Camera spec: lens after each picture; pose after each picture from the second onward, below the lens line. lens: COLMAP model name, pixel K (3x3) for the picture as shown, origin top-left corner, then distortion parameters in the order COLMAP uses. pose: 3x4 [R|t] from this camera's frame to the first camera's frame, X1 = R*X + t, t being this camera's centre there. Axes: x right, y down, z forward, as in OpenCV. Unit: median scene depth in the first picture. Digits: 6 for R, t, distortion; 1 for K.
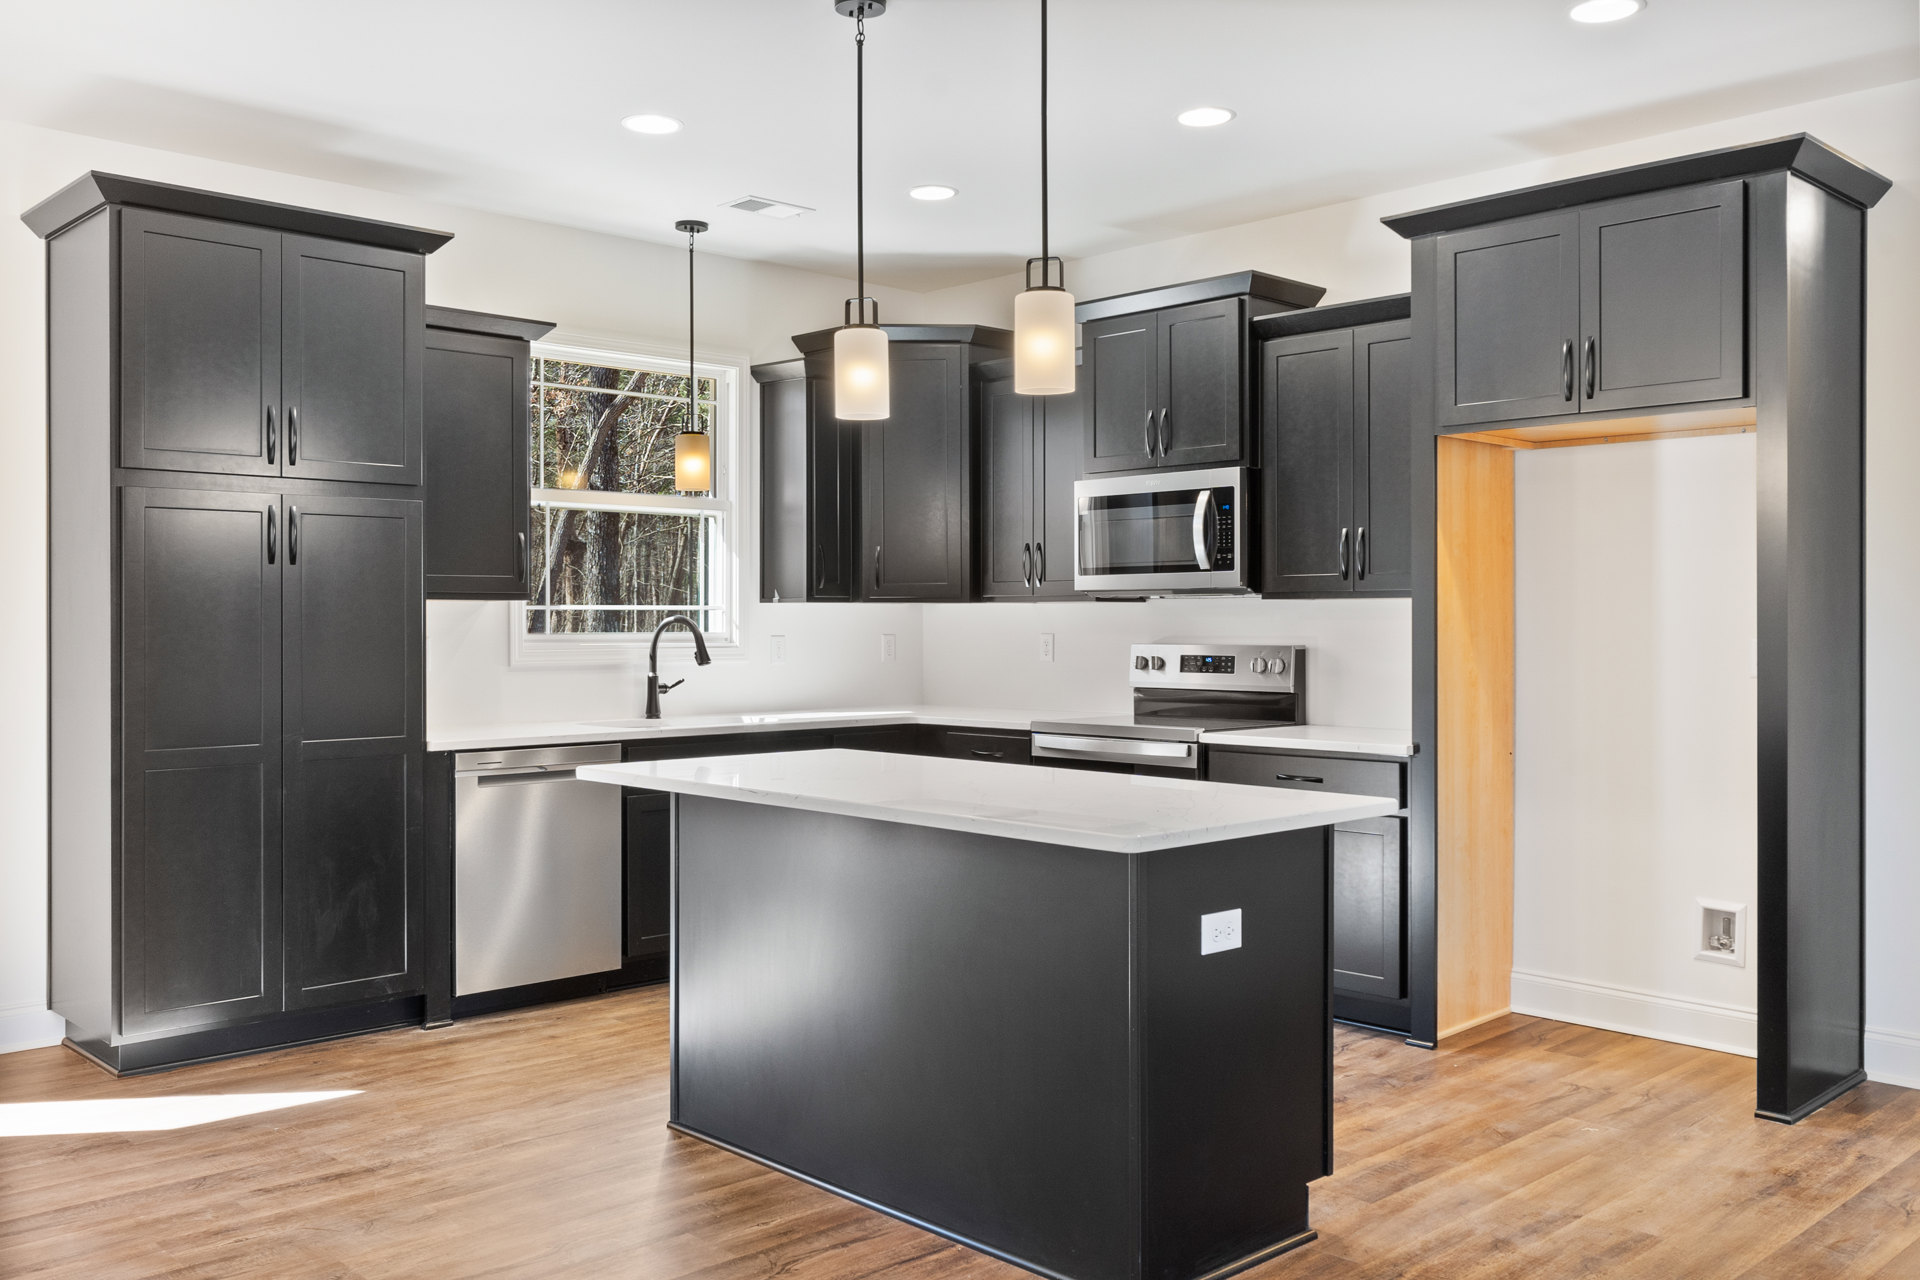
lens RADIAL K [[1628.1, 0, 948.6], [0, 1628.1, 632.4], [0, 0, 1]] dist [-0.004678, 0.002568]
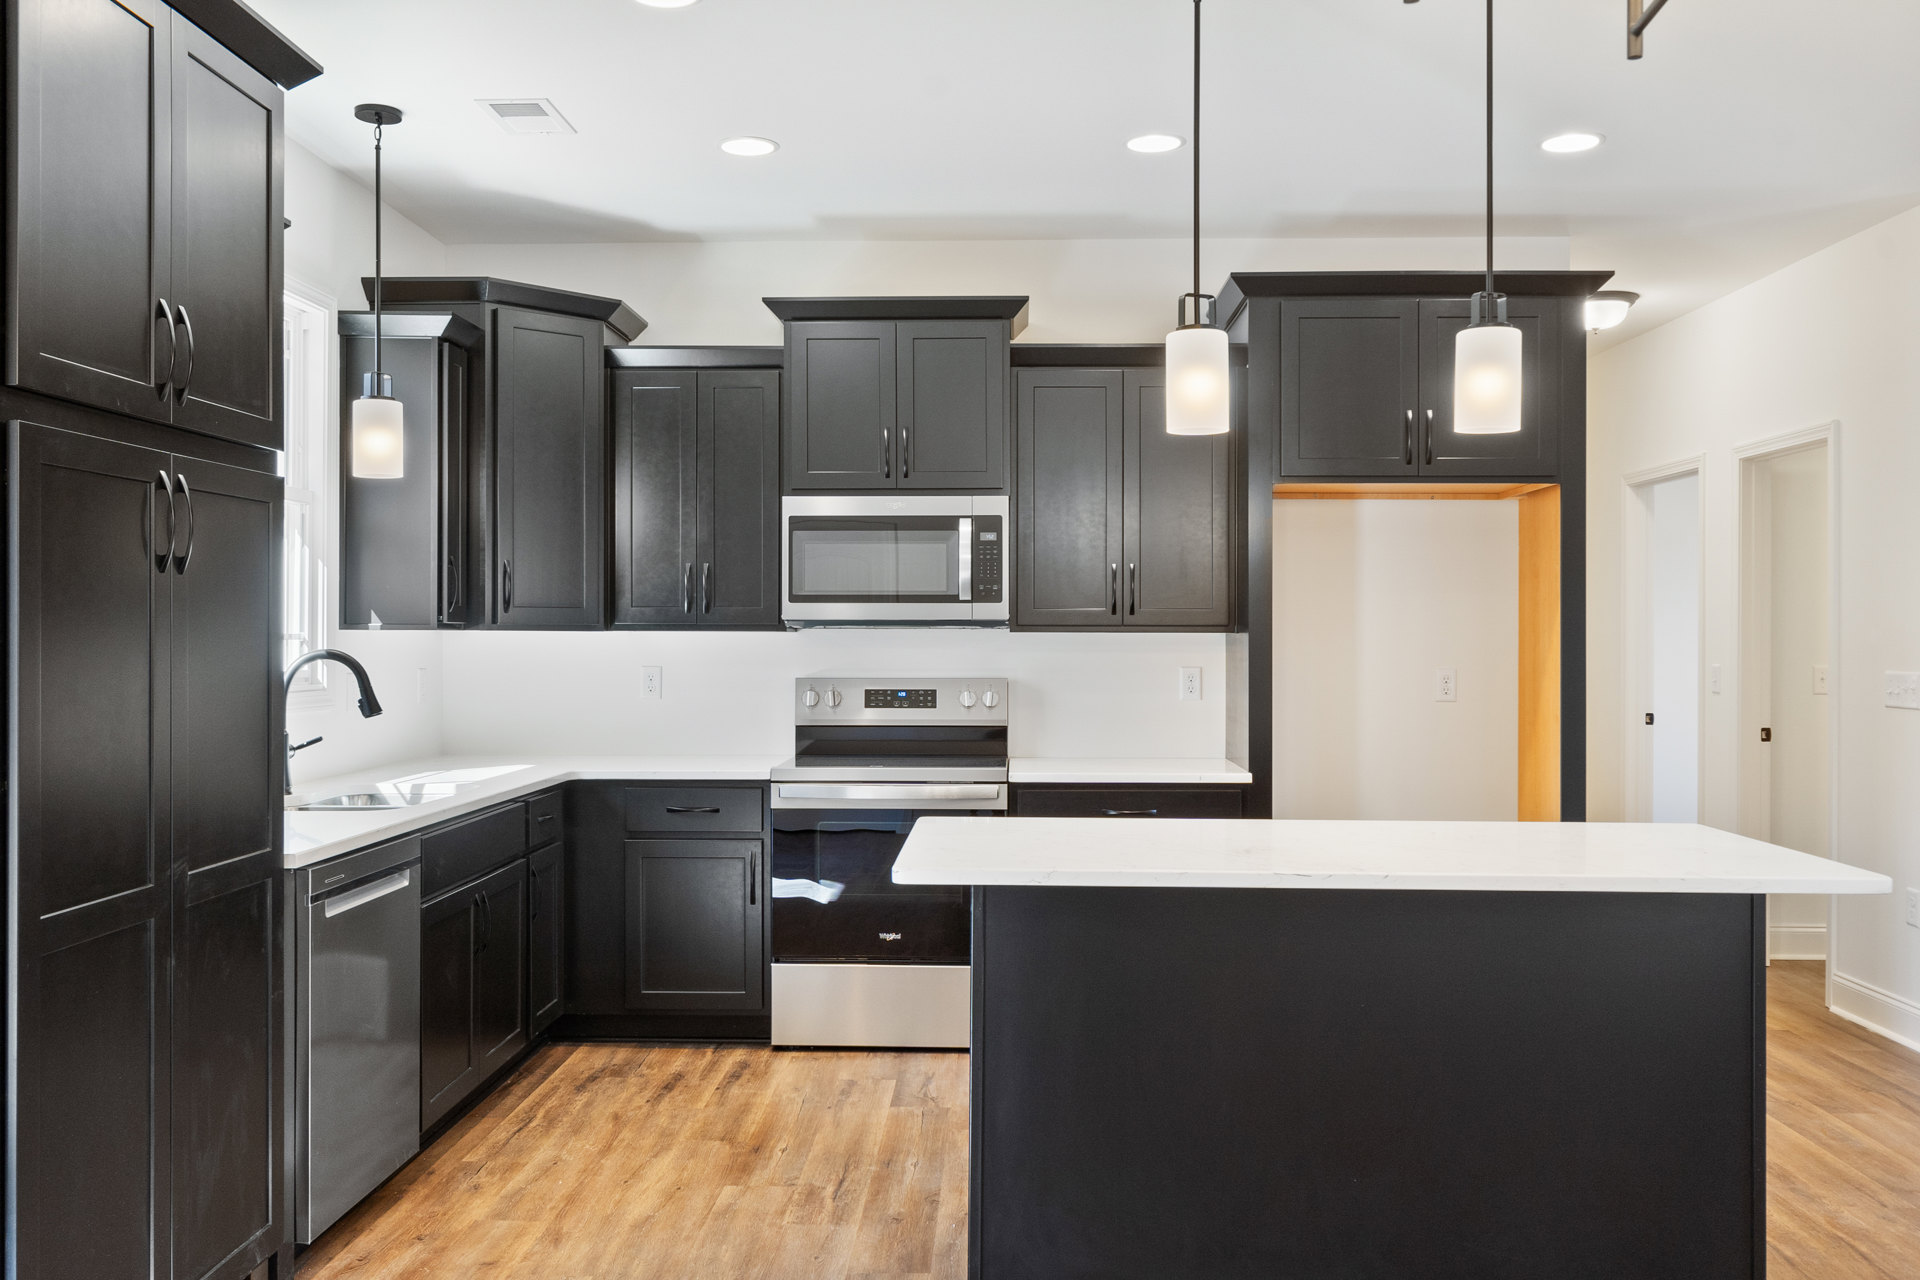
lens RADIAL K [[1628.1, 0, 948.6], [0, 1628.1, 632.4], [0, 0, 1]] dist [-0.004678, 0.002568]
pose [[0.717016, 0.005098, 0.697038, -0.592208], [0.000757, 0.999967, -0.008092, -0.013886], [-0.697056, 0.006329, 0.716988, 0.370419]]
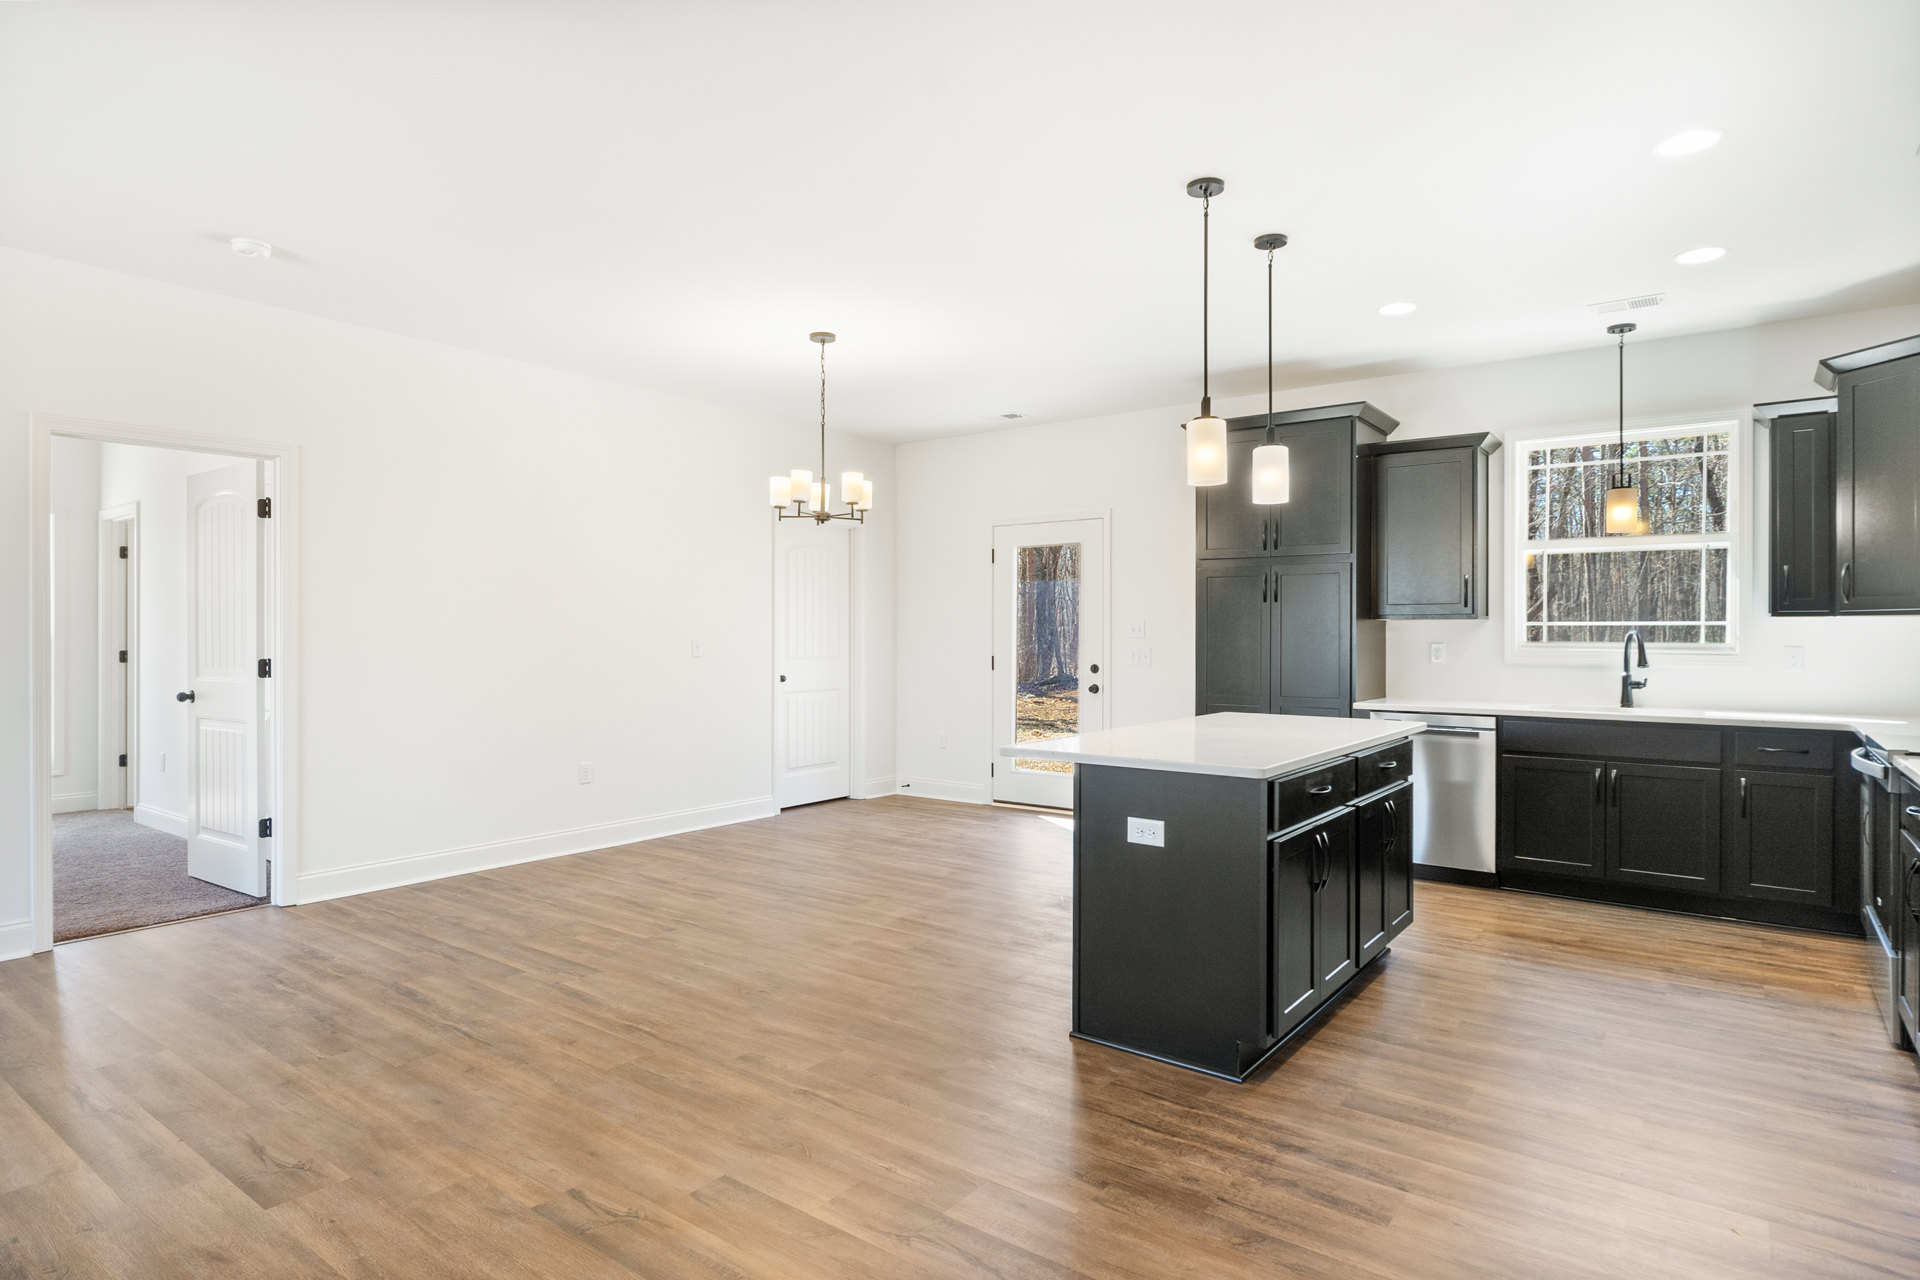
lens RADIAL K [[1059.7, 0, 962.1], [0, 1059.7, 635.3], [0, 0, 1]] dist [0.002174, -0.000254]
pose [[0.165254, 0.003610, -0.986244, 0.718951], [-0.009762, 0.999950, 0.002025, -0.002103], [0.986203, 0.009293, 0.165281, 0.419023]]
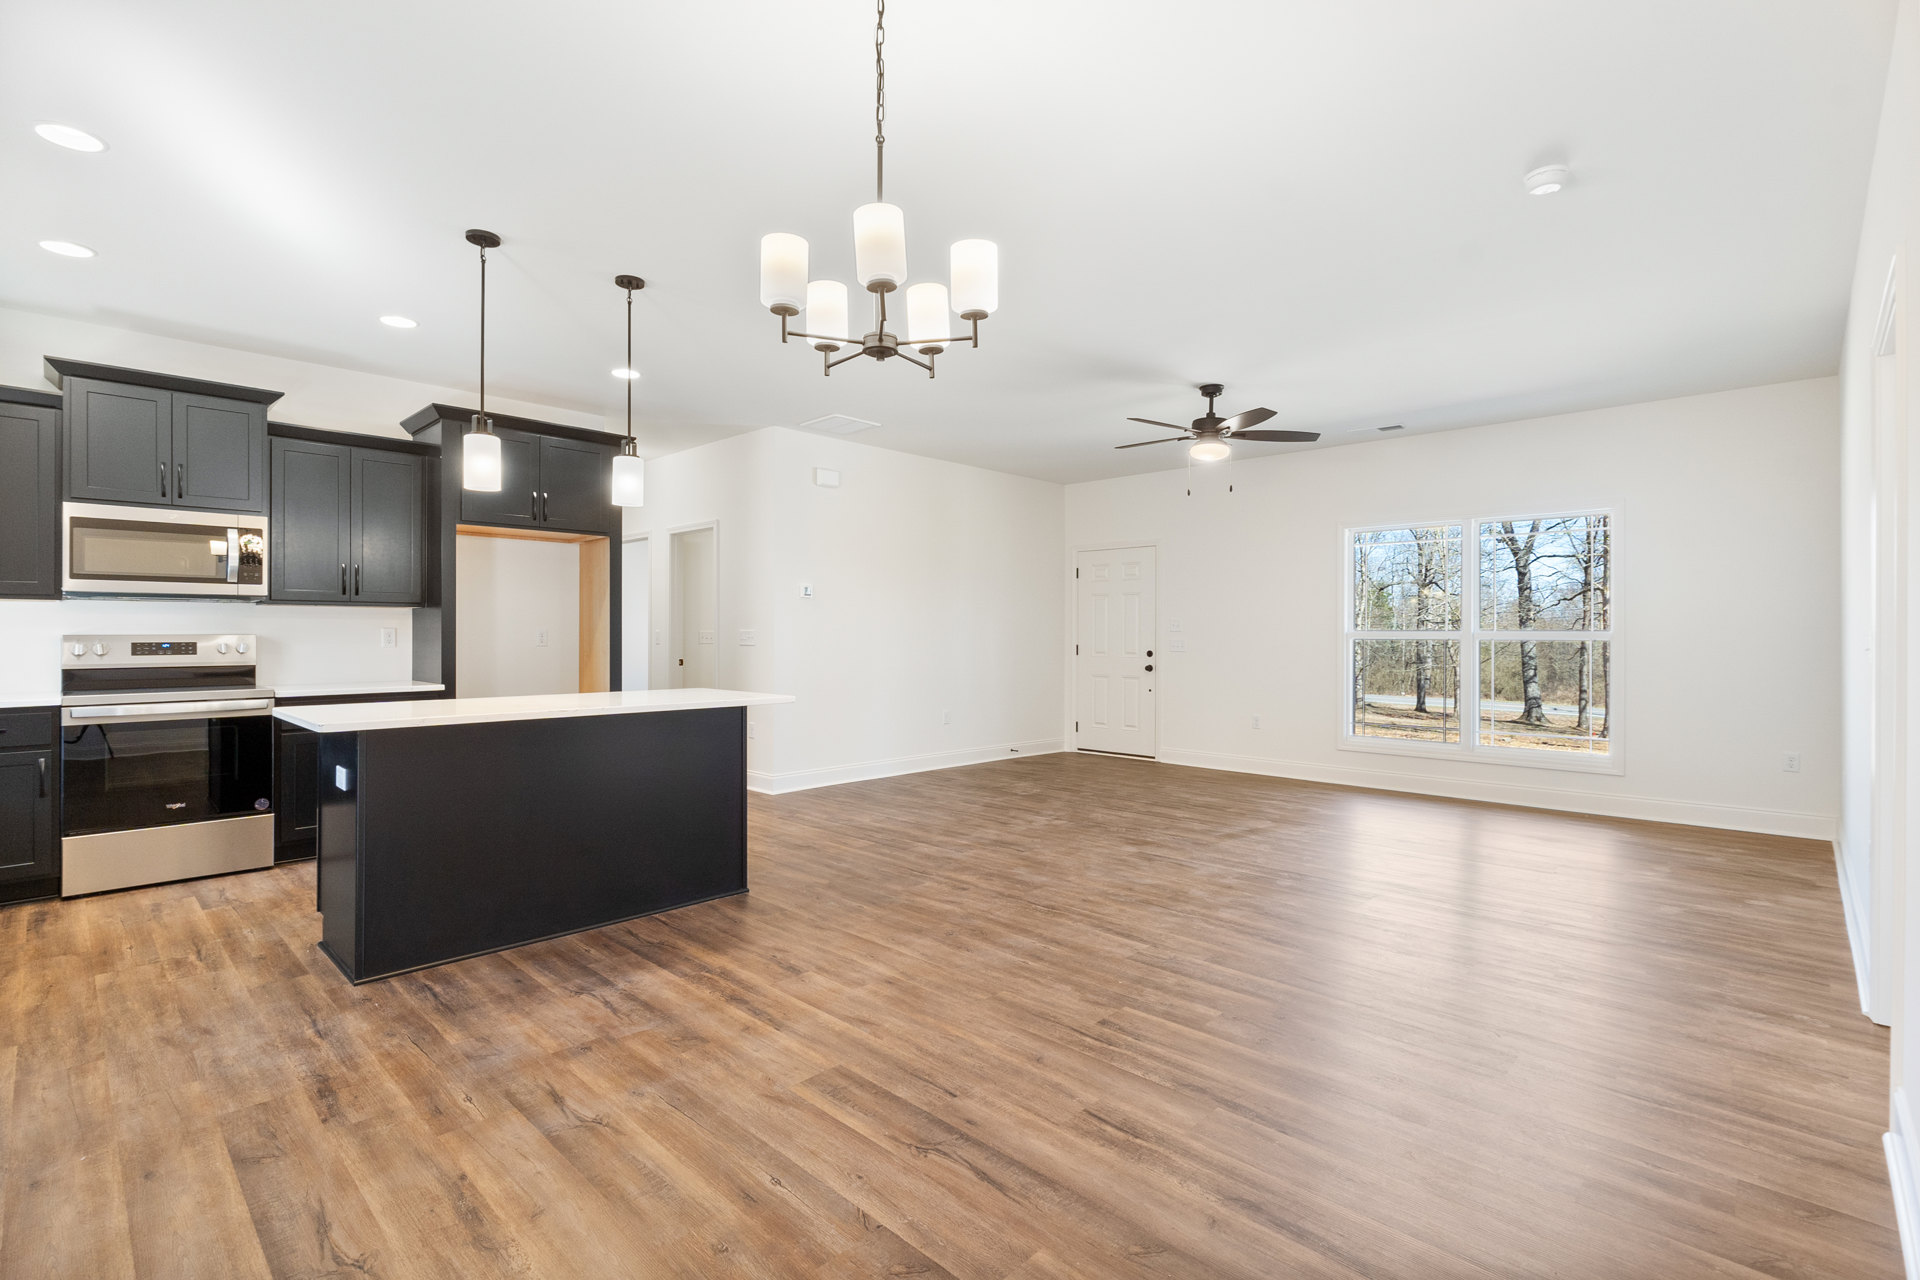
lens RADIAL K [[876.8, 0, 953.4], [0, 876.8, 630.8], [0, 0, 1]] dist [-0.004647, -0.000813]
pose [[-0.038392, 0.005144, 0.999250, -0.751501], [0.004835, 0.999976, -0.004962, 0.014001], [-0.999251, 0.004641, -0.038416, 0.438549]]
